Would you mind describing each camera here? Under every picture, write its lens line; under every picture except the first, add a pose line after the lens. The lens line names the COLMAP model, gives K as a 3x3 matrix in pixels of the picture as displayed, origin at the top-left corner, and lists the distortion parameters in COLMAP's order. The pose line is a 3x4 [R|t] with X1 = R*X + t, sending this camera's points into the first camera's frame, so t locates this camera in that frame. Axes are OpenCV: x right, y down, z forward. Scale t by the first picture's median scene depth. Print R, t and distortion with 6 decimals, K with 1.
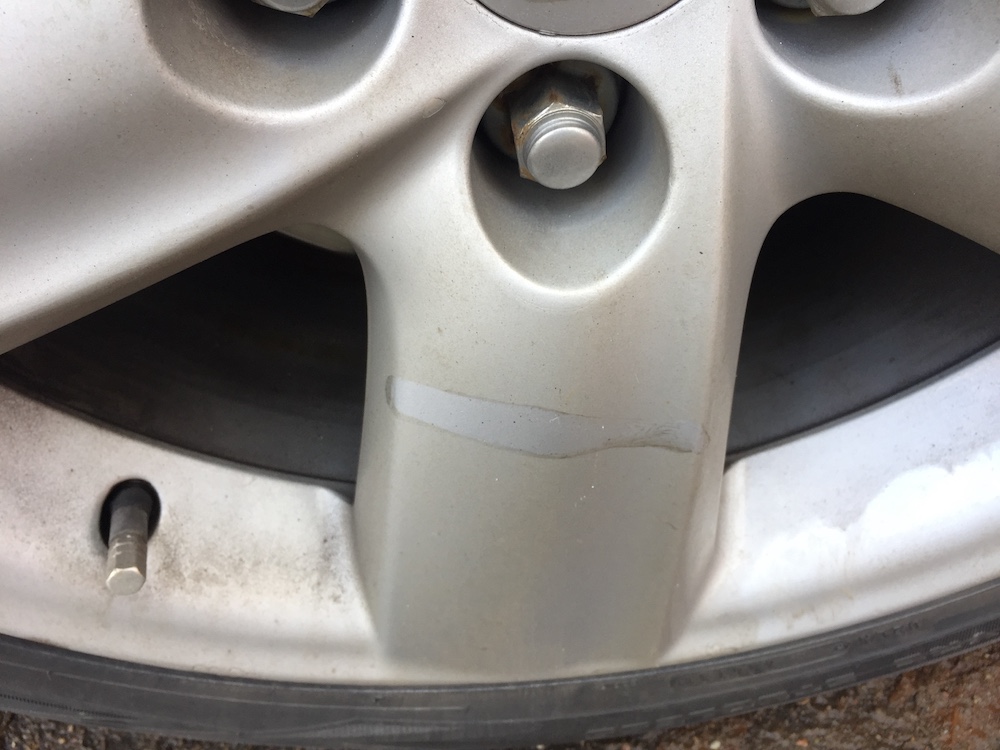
lens RADIAL K [[885.9, 0, 500.0], [0, 885.9, 375.0], [0, 0, 1]] dist [0.071753, -0.132368]
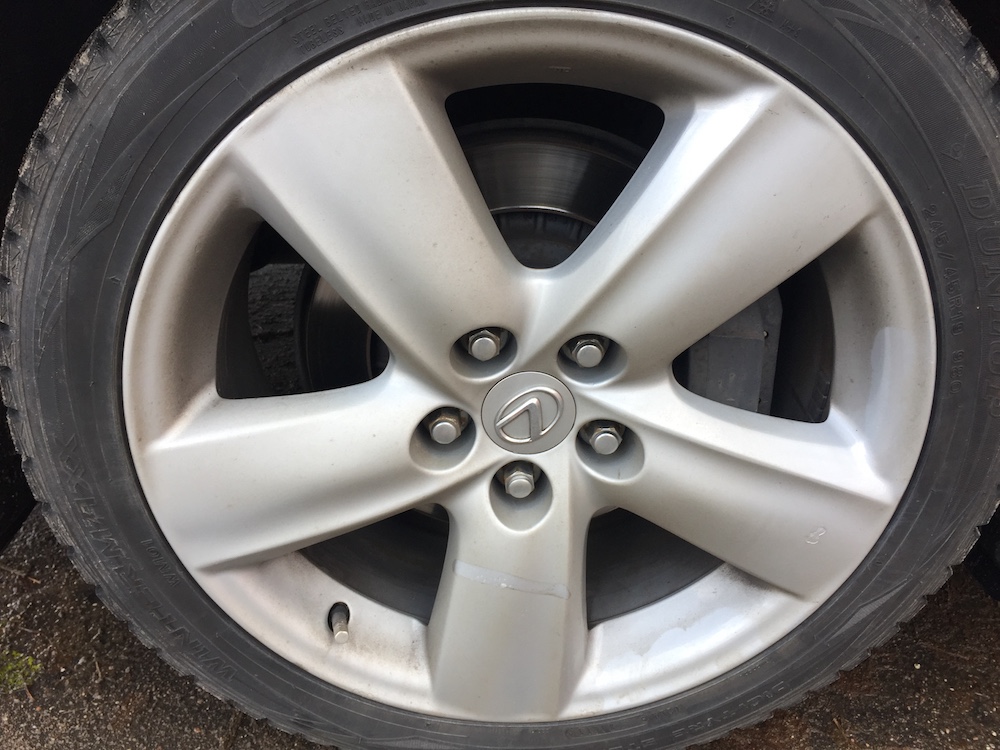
lens RADIAL K [[853.4, 0, 502.6], [0, 853.4, 350.3], [0, 0, 1]] dist [0.002811, 0.000218]
pose [[0.996744, 0.072141, -0.036021, 0.056890], [-0.080179, 0.934149, -0.347761, 0.236508], [0.008561, 0.349516, 0.936891, -1.335725]]
